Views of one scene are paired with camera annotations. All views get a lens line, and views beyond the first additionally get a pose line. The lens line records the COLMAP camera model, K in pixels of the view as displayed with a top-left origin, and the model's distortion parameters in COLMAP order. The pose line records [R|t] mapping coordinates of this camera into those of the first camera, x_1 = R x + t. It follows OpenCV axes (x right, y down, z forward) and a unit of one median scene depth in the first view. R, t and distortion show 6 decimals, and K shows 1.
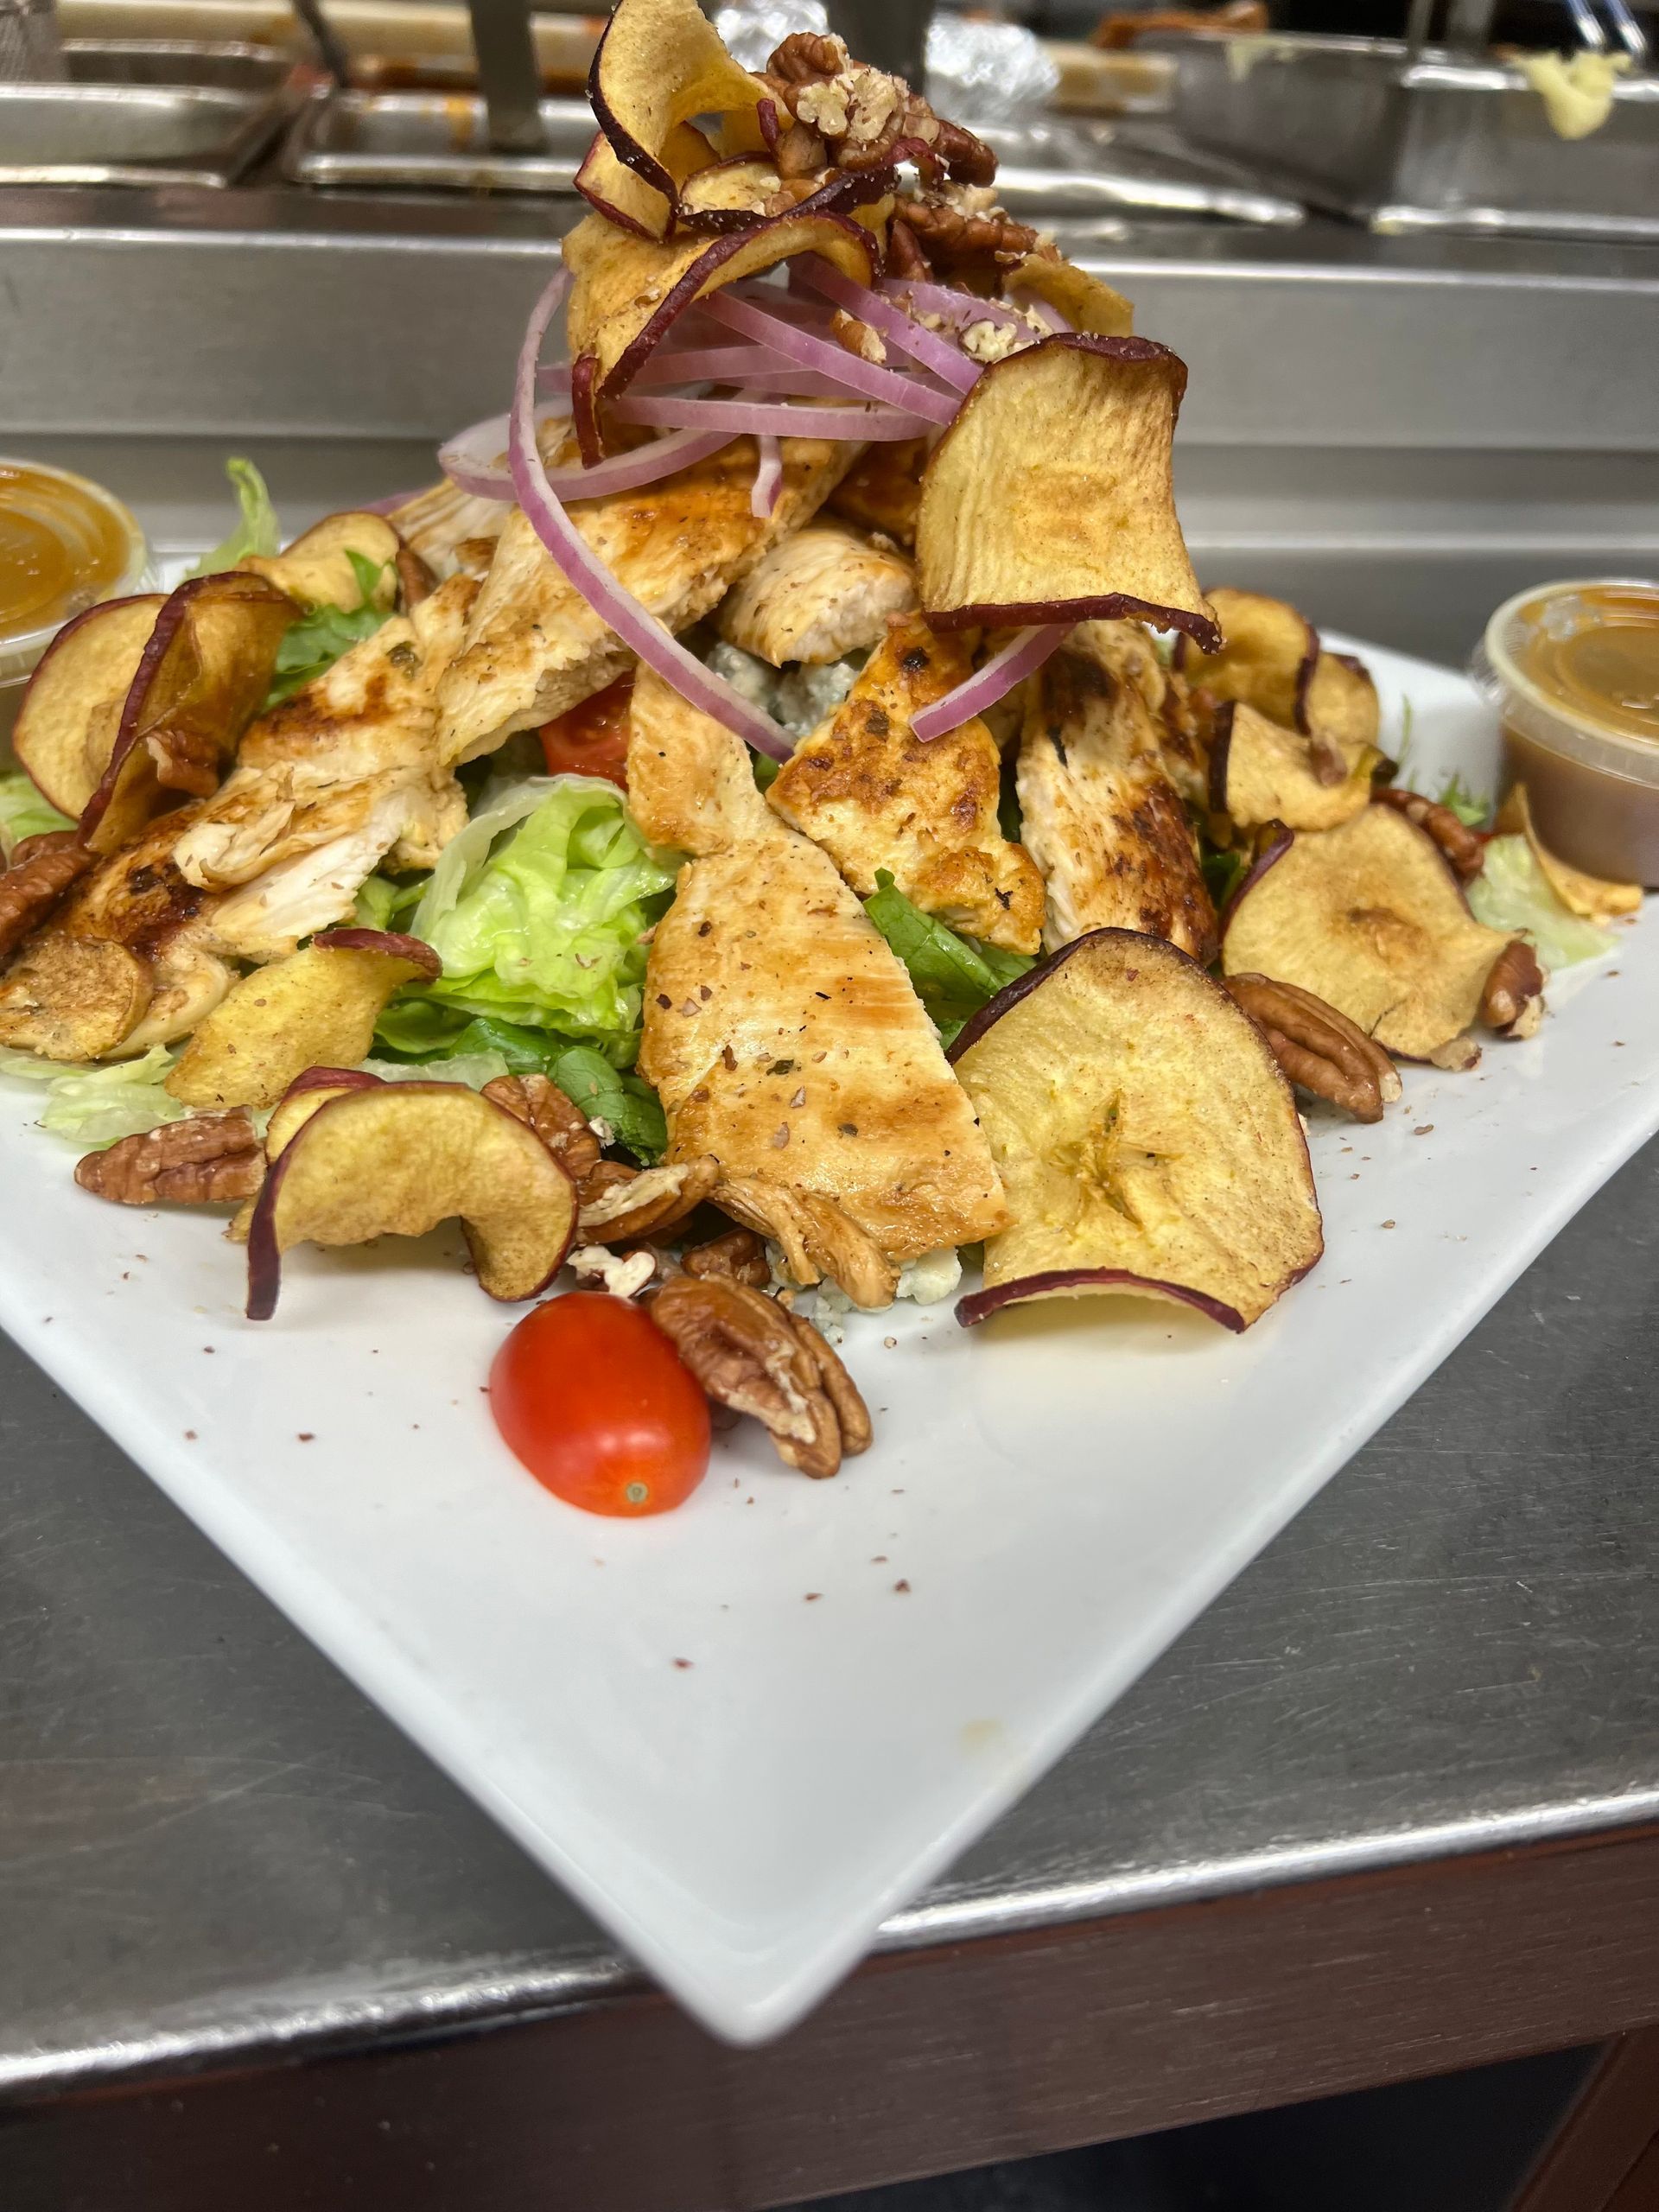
lens RADIAL K [[1765.2, 0, 865.1], [0, 1765.2, 1108.7], [0, 0, 1]] dist [0.077992, -0.123248]
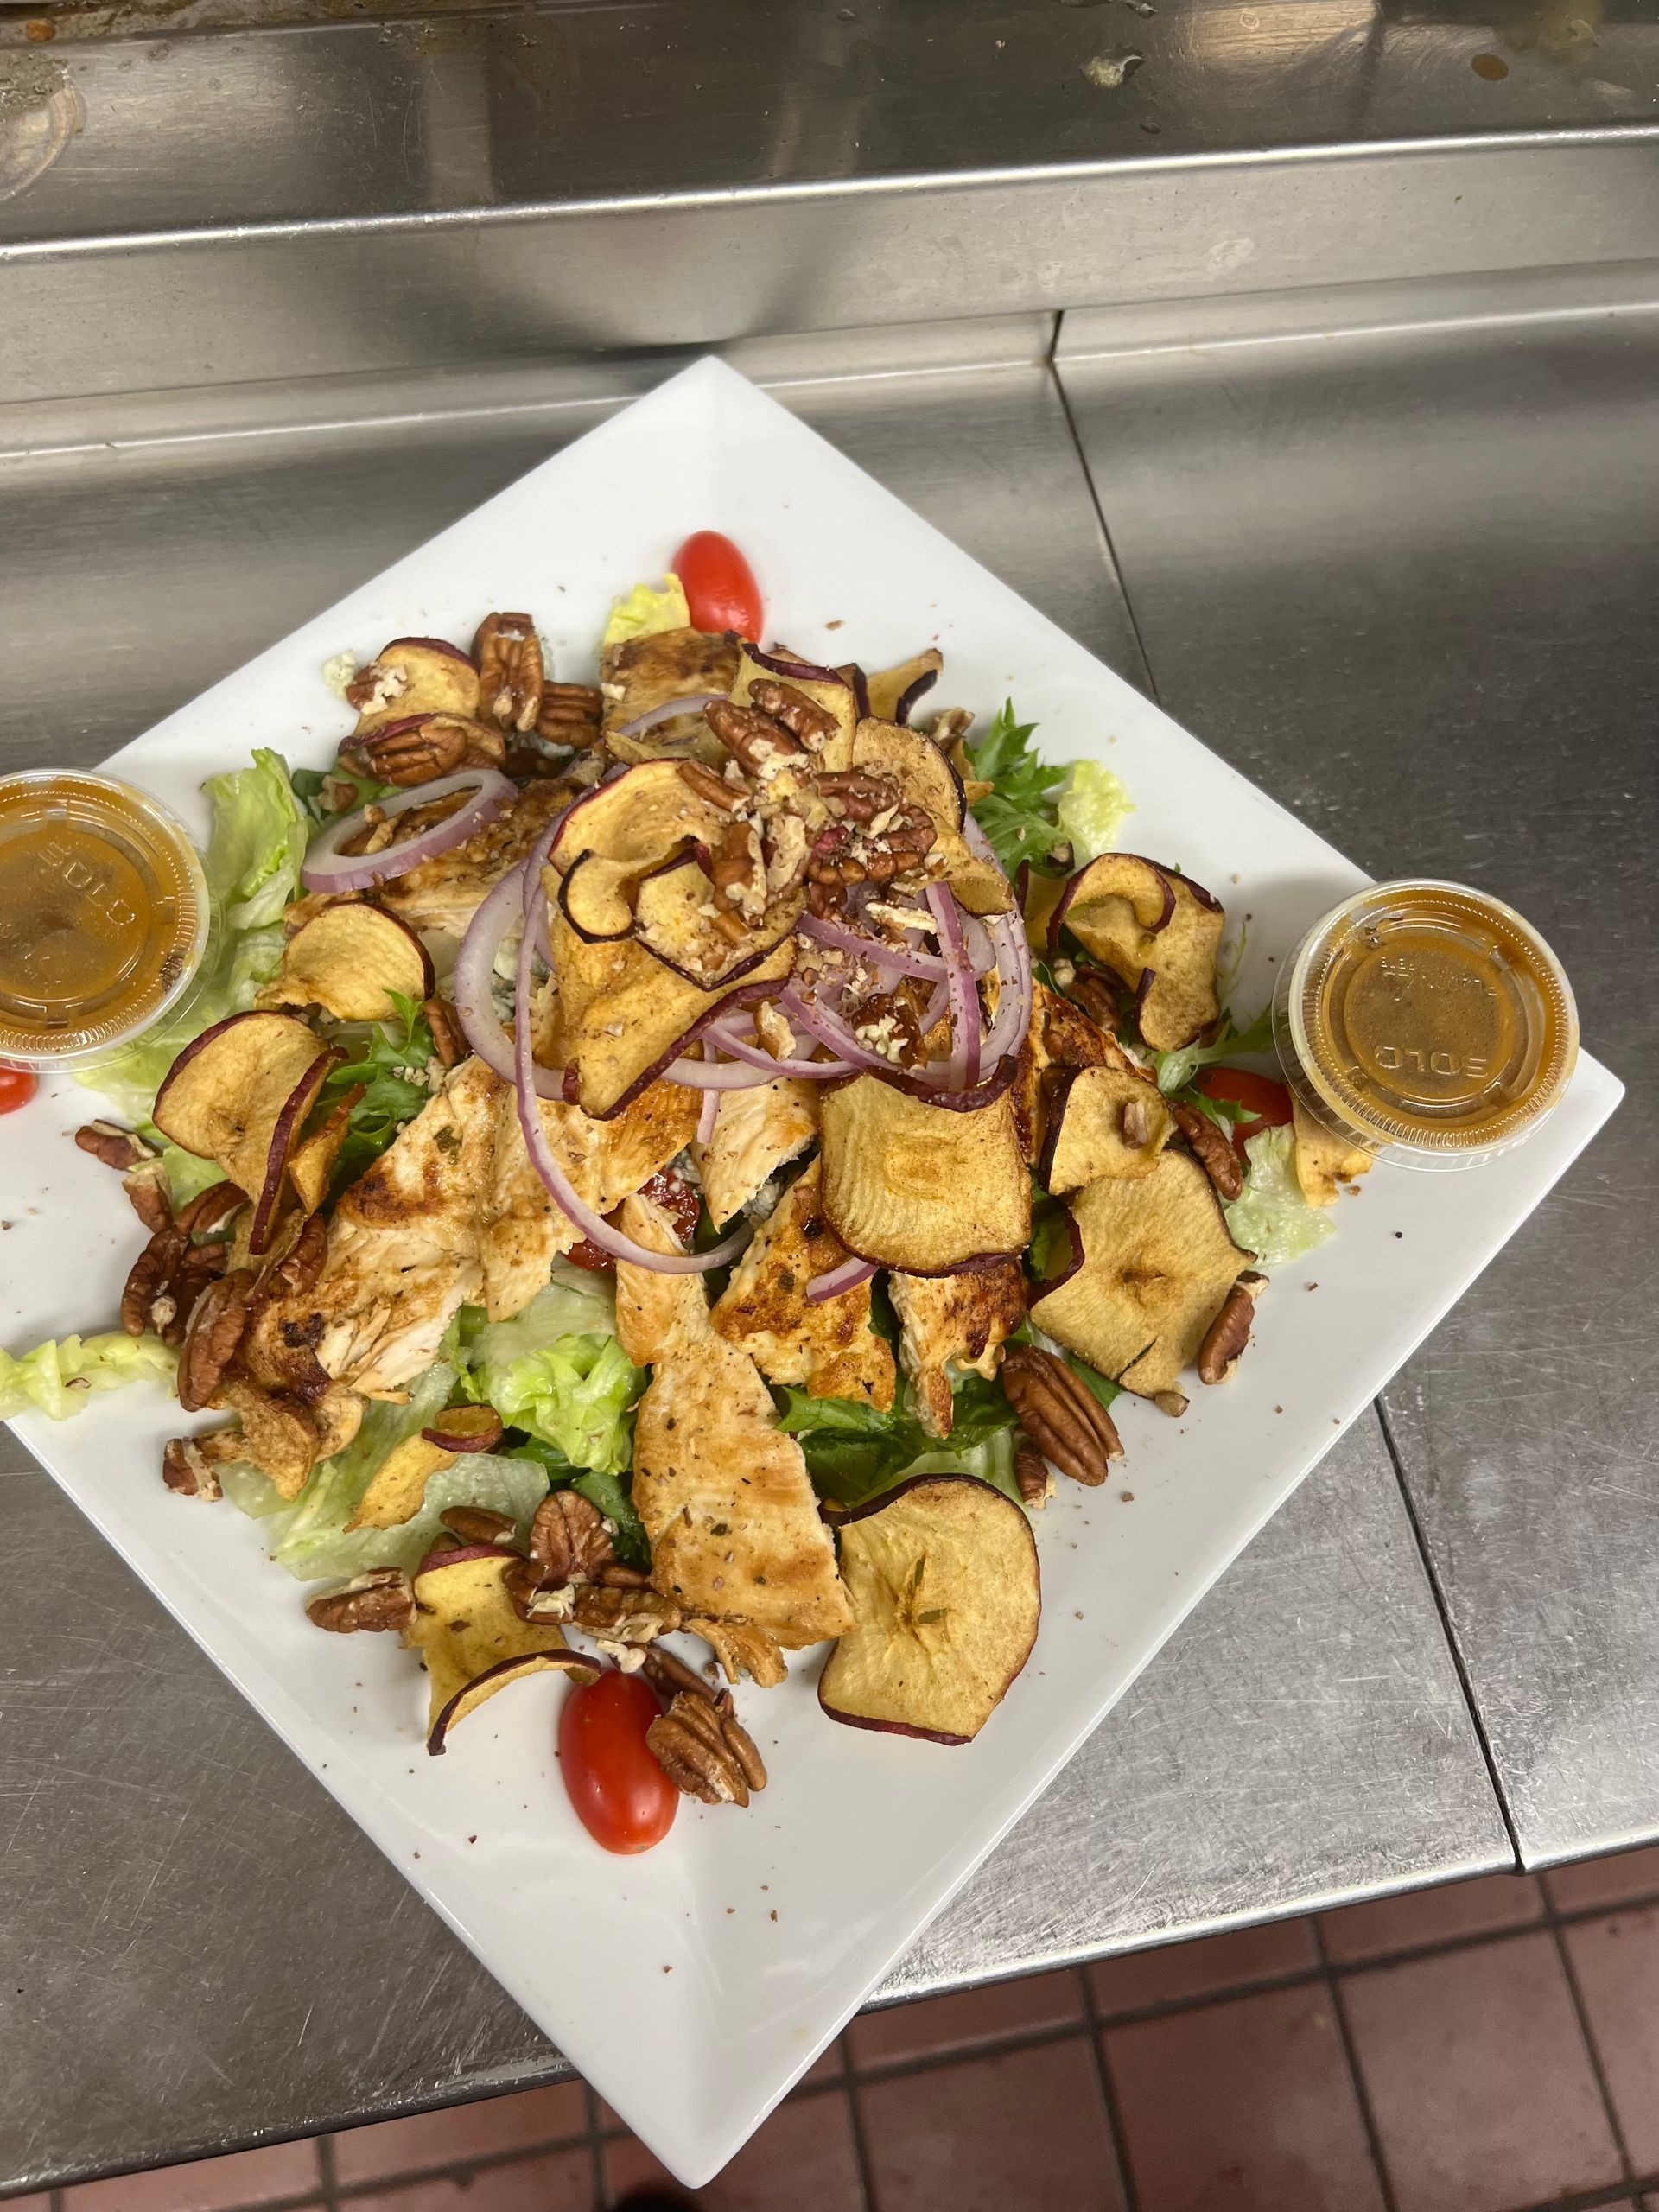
lens RADIAL K [[1765.2, 0, 865.1], [0, 1765.2, 1108.7], [0, 0, 1]] dist [0.077992, -0.123248]
pose [[0.999525, 0.028358, 0.012060, 0.053019], [-0.030464, 0.850292, 0.525430, -1.155812], [0.004646, -0.525548, 0.850752, -0.172292]]
